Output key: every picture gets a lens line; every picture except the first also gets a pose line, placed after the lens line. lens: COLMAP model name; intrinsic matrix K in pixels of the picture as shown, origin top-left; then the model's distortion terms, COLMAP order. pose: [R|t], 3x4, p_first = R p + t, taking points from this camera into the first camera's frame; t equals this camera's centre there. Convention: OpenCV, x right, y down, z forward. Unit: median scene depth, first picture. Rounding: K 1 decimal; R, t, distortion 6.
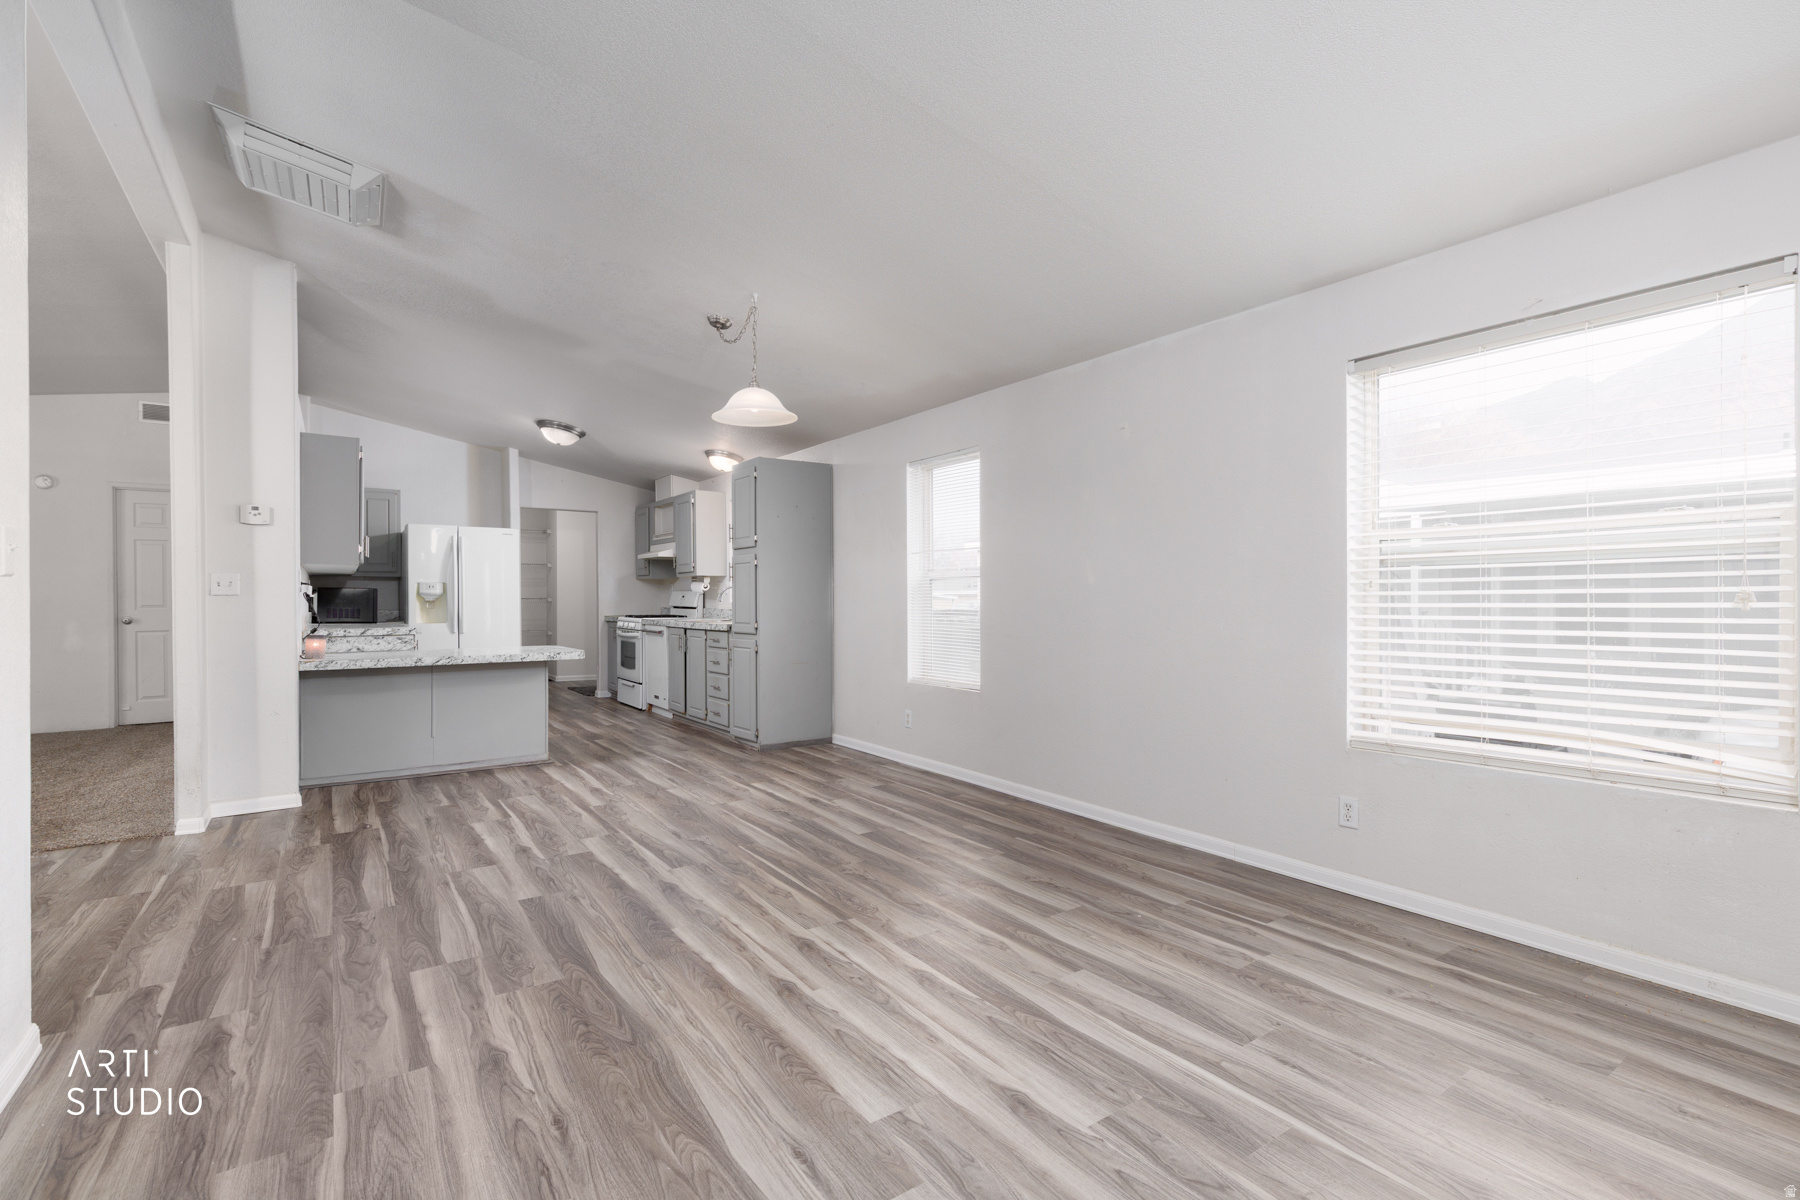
lens RADIAL K [[810.2, 0, 900.0], [0, 810.2, 600.0], [0, 0, 1]] dist [0.006863, -0.000330]
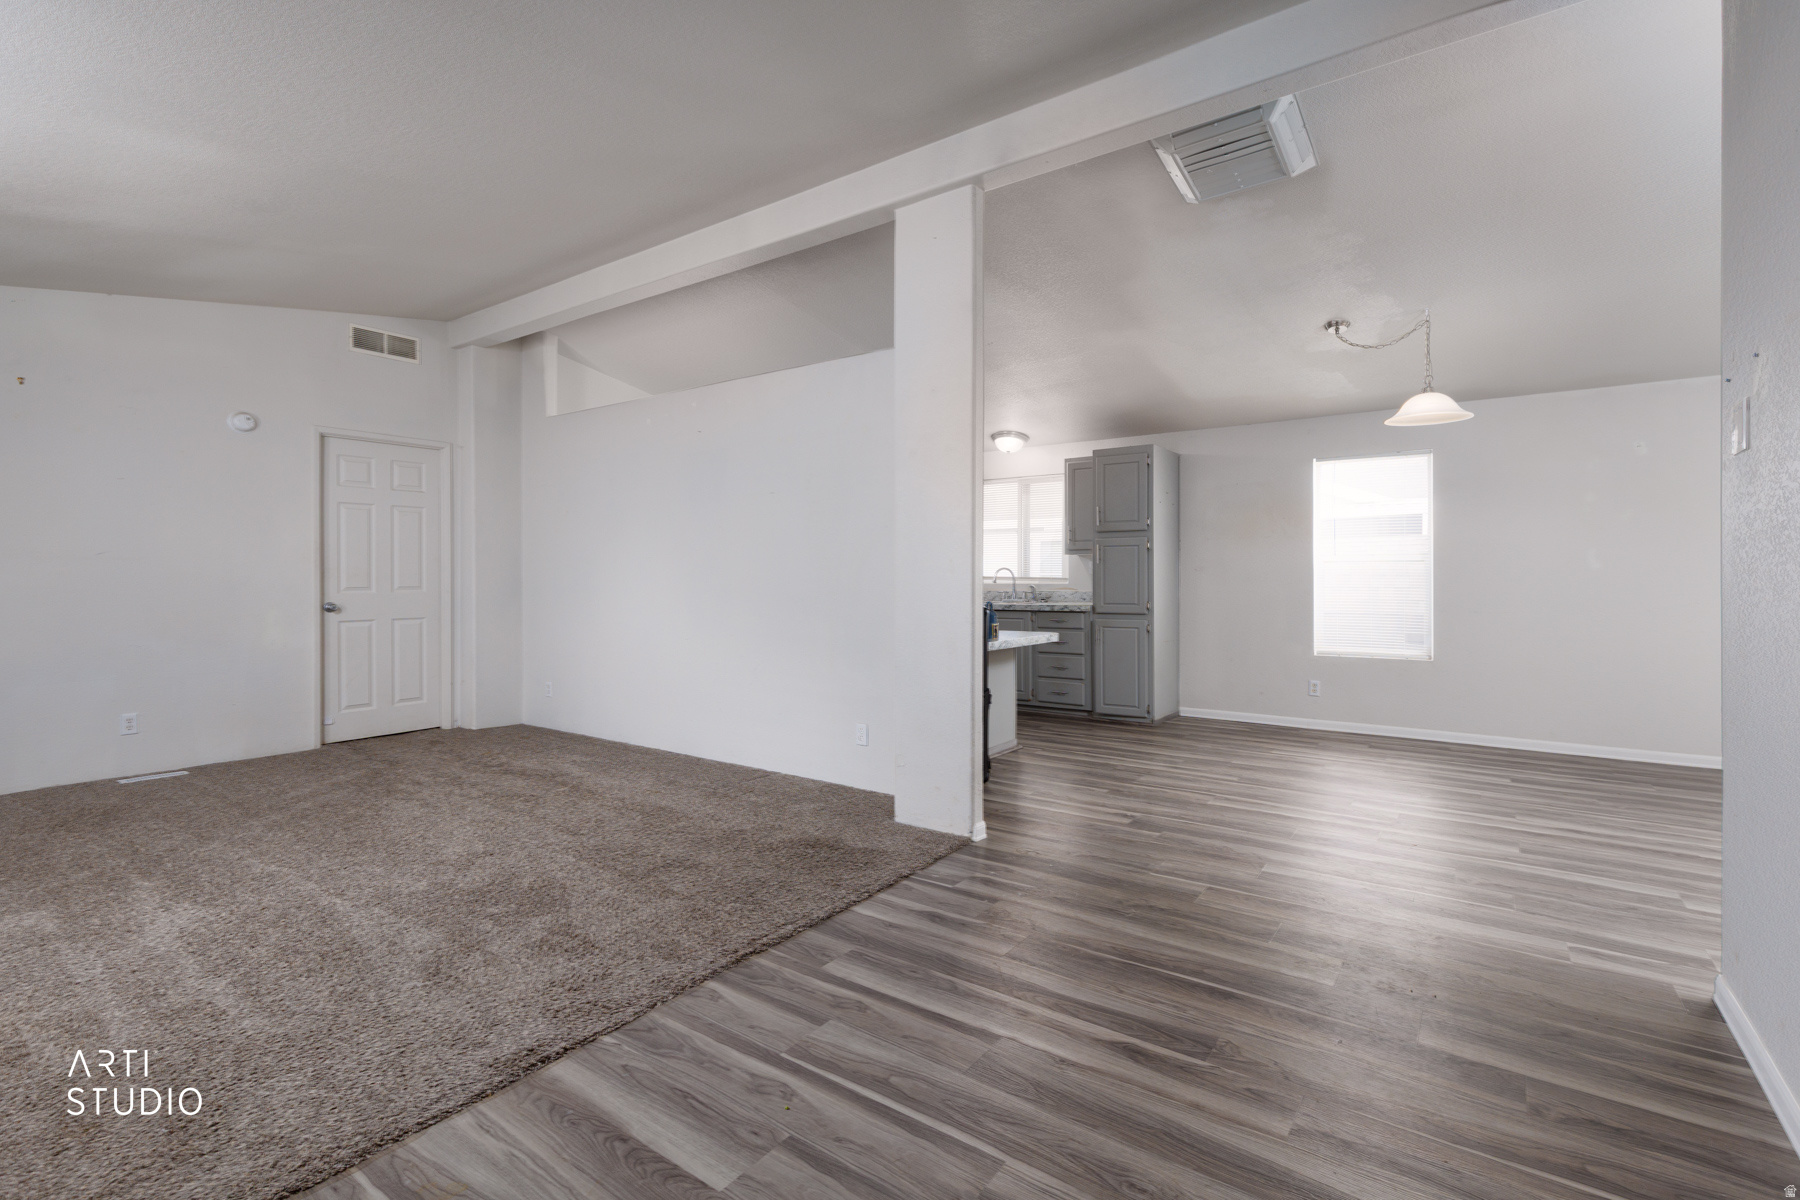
lens RADIAL K [[821.0, 0, 902.8], [0, 821.0, 573.9], [0, 0, 1]] dist [0.012054, -0.000627]
pose [[0.943126, 0.003099, 0.332420, -1.748504], [-0.000045, 0.999958, -0.009196, 0.000925], [-0.332434, 0.008658, 0.943087, 0.229167]]
